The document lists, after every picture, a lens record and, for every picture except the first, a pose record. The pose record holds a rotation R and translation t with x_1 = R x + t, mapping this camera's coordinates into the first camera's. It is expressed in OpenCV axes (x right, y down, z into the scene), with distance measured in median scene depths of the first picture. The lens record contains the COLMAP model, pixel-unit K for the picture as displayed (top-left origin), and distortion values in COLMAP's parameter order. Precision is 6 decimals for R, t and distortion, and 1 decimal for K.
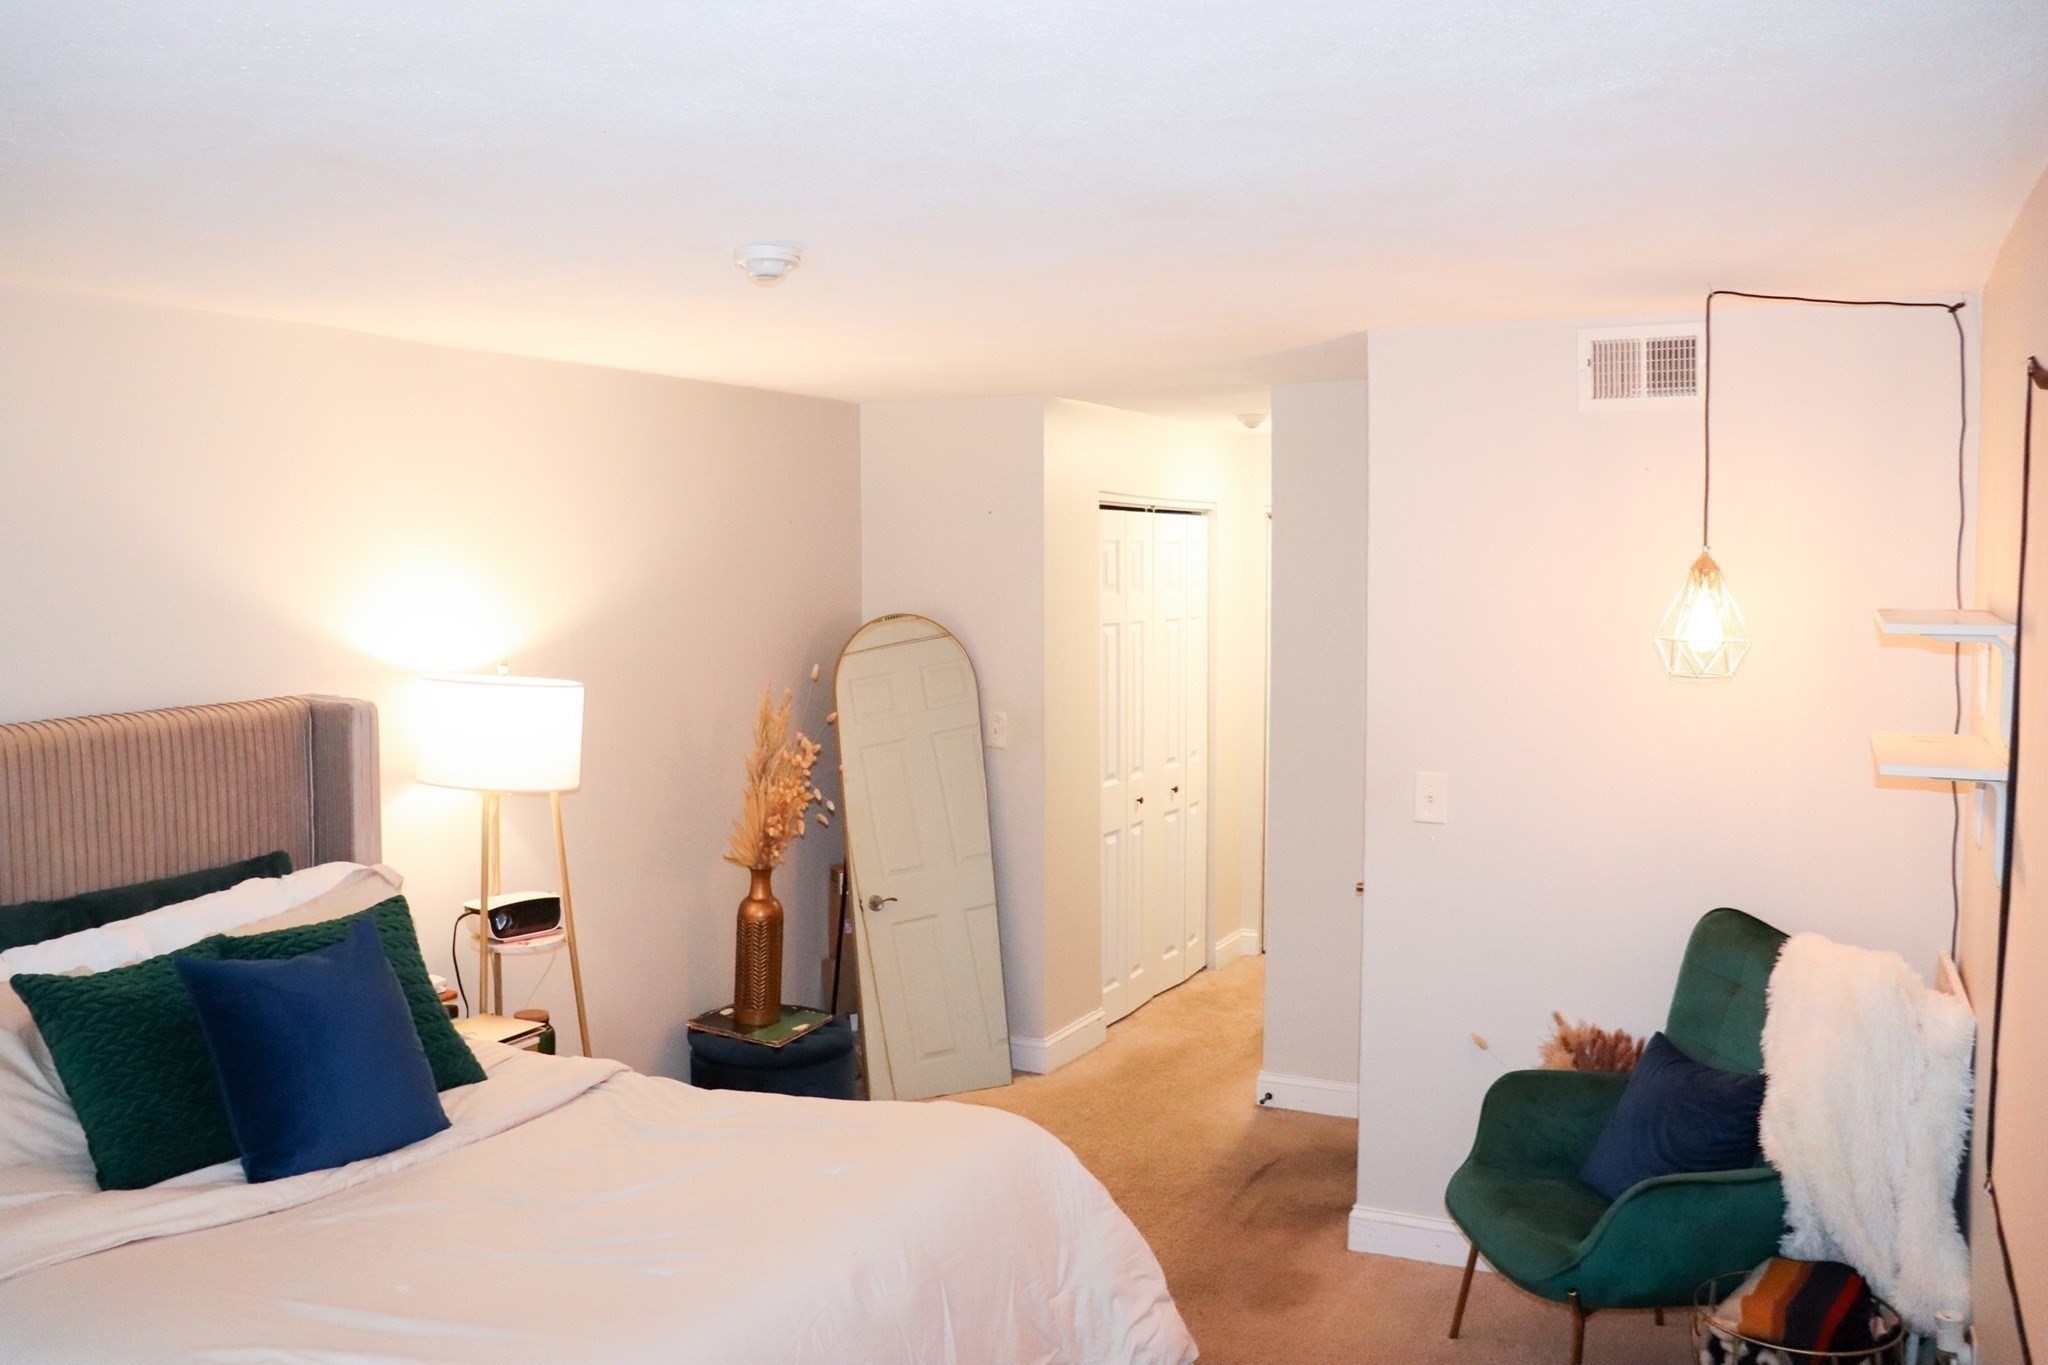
lens RADIAL K [[1684.6, 0, 1026.4], [0, 1684.6, 682.5], [0, 0, 1]] dist [-0.132719, 0.059143]
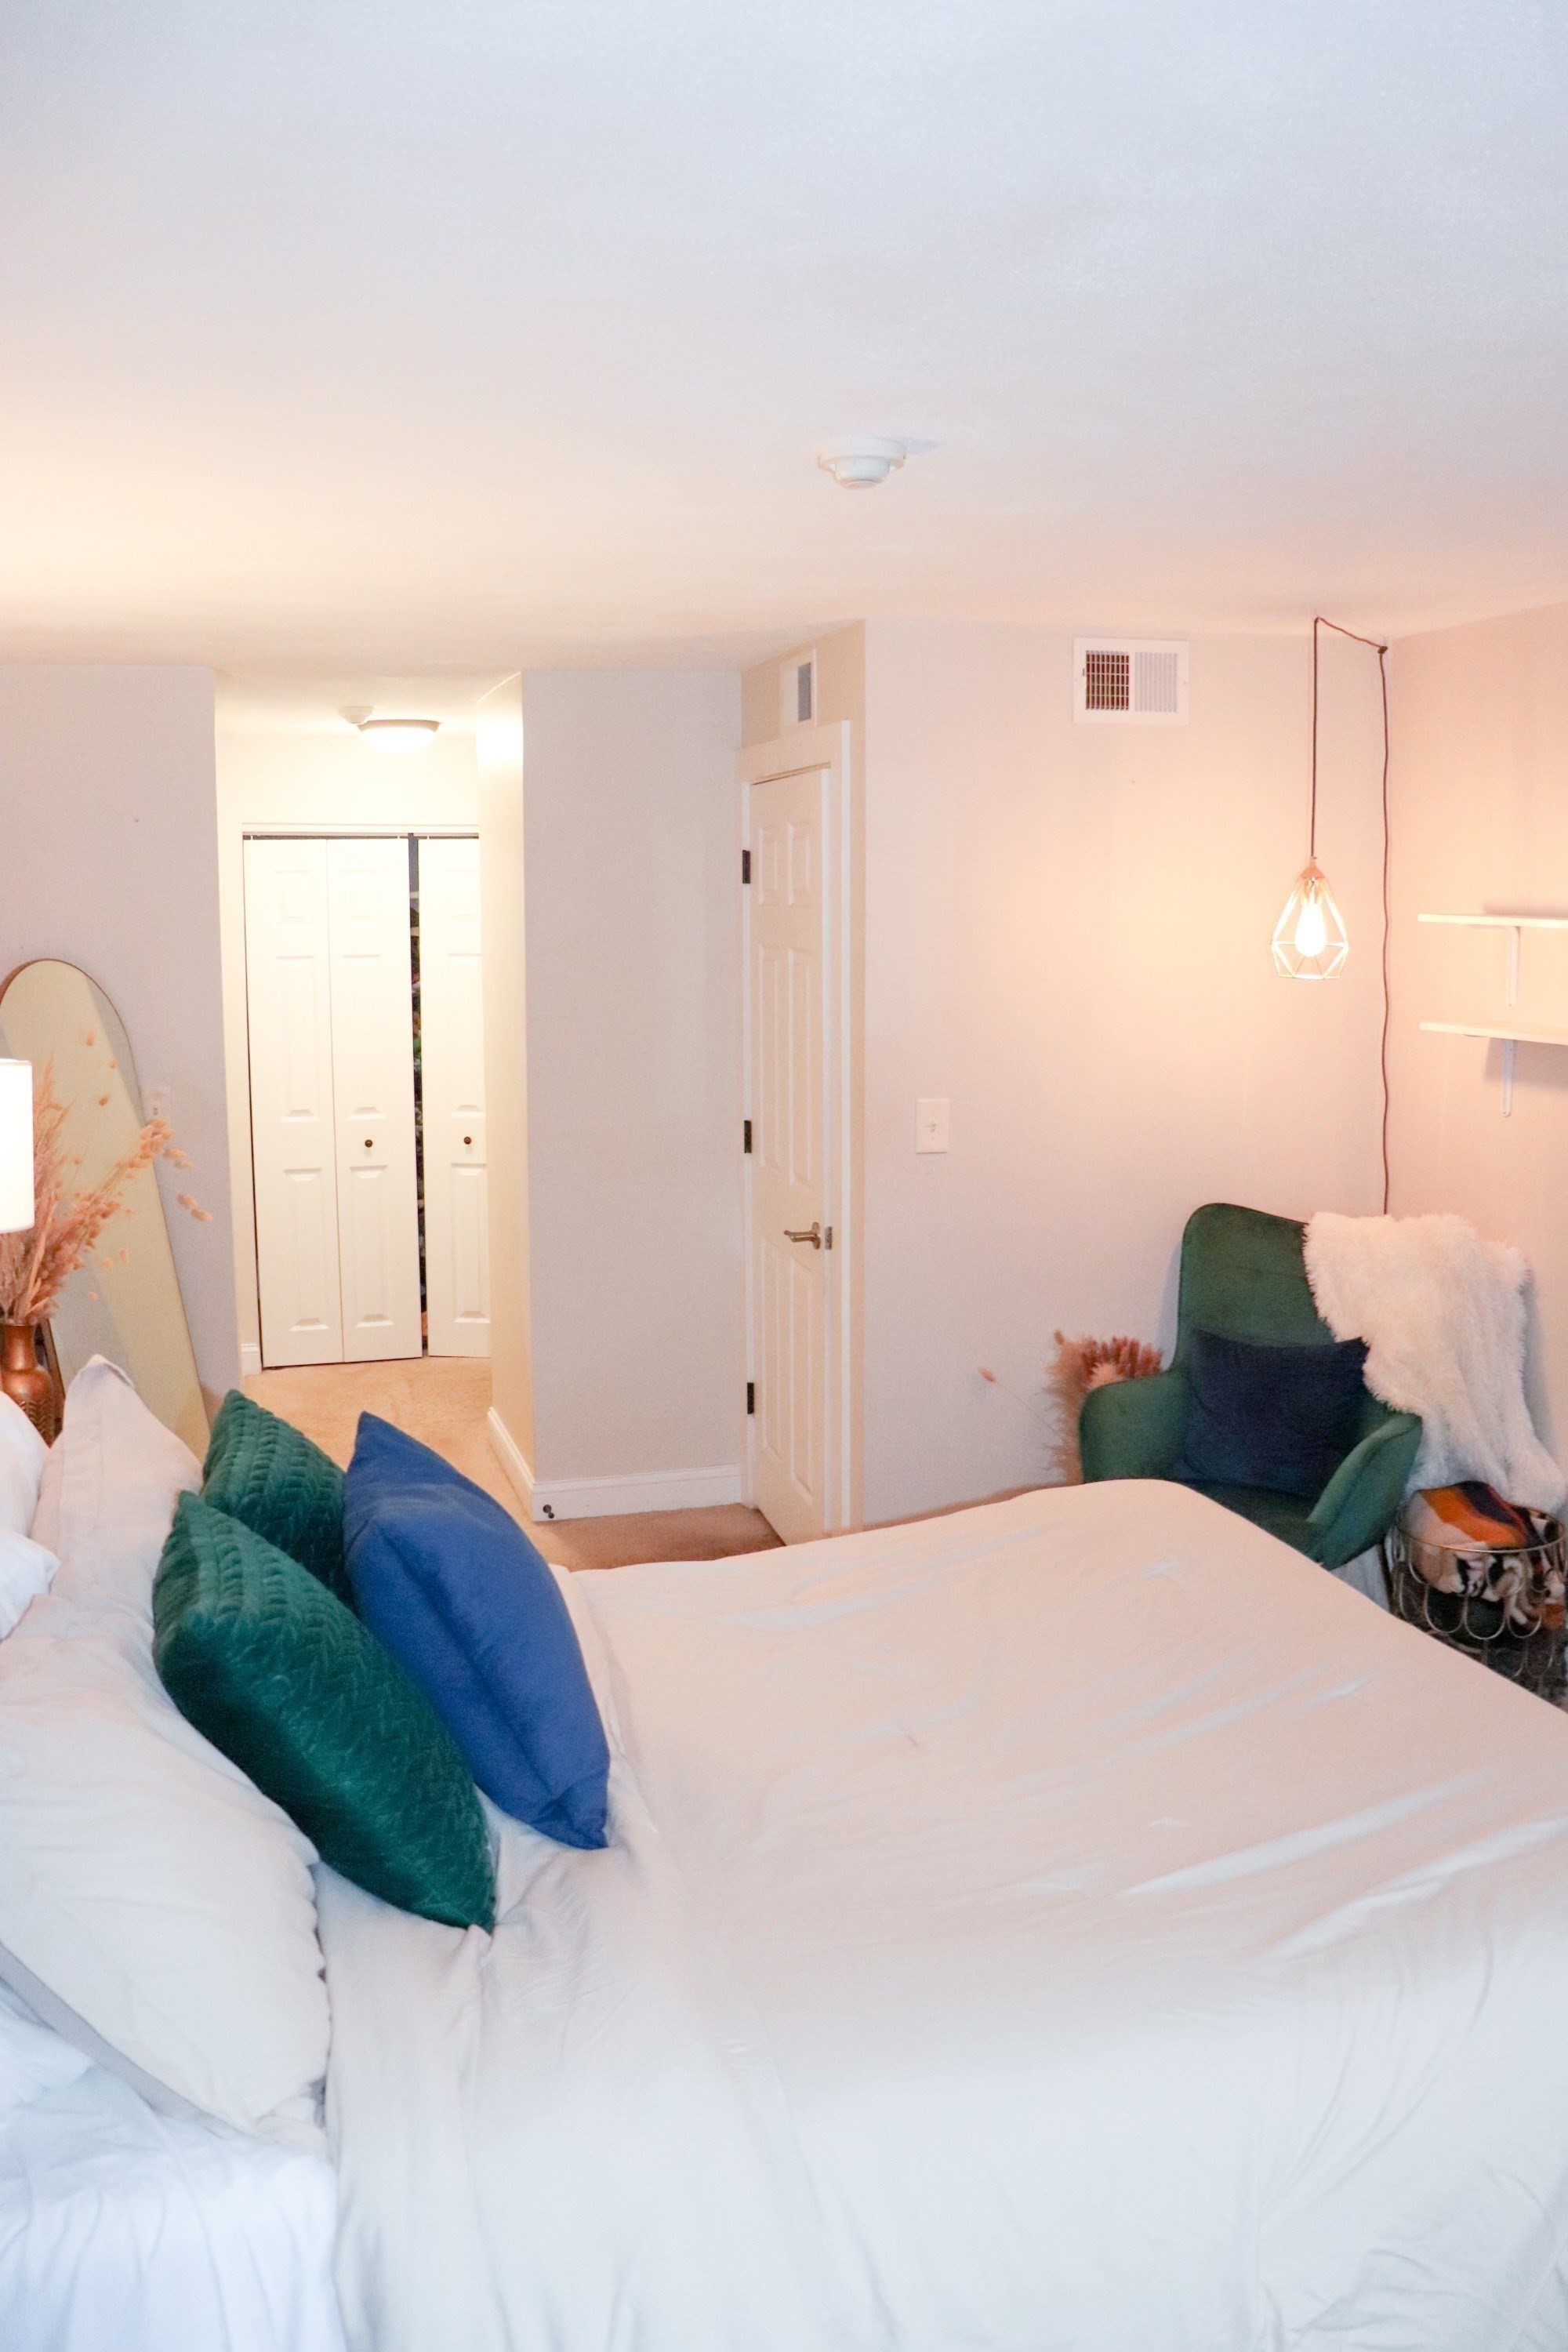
lens RADIAL K [[1934.6, 0, 786.3], [0, 1934.6, 1169.9], [0, 0, 1]] dist [-0.132719, 0.059143]
pose [[0.720043, -0.095159, 0.687374, -0.608176], [0.053430, 0.995215, 0.081806, 0.000406], [-0.691870, -0.022178, 0.721682, 0.289229]]
